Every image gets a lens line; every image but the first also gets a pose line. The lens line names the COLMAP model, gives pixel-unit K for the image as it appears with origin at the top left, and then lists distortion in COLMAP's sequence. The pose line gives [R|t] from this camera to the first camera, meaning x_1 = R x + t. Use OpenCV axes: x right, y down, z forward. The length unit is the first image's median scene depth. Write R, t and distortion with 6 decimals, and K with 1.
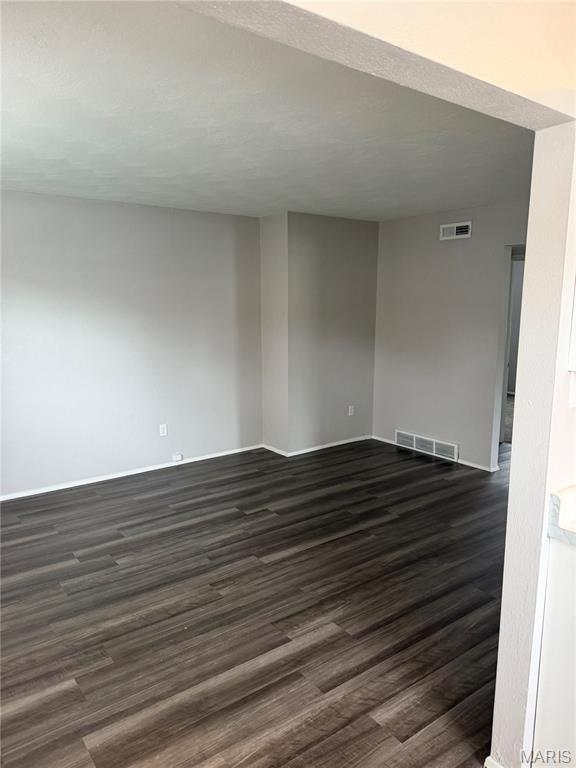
lens RADIAL K [[539.5, 0, 288.0], [0, 539.5, 384.0], [0, 0, 1]] dist [0.056245, -0.078106]
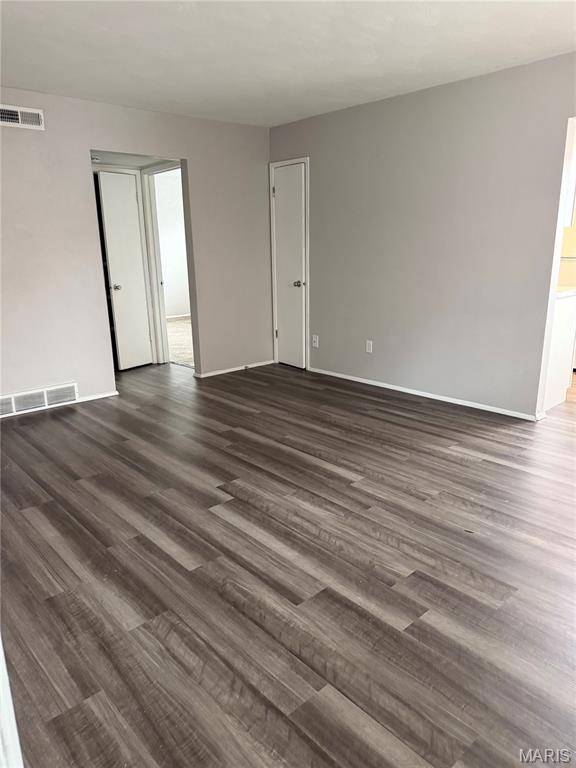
lens RADIAL K [[537.8, 0, 280.6], [0, 537.8, 387.8], [0, 0, 1]] dist [0.099445, -0.167935]
pose [[-0.078697, -0.266731, 0.960552, -0.801199], [0.171942, 0.945469, 0.276630, -0.093668], [-0.981959, 0.186929, -0.028544, 1.021802]]
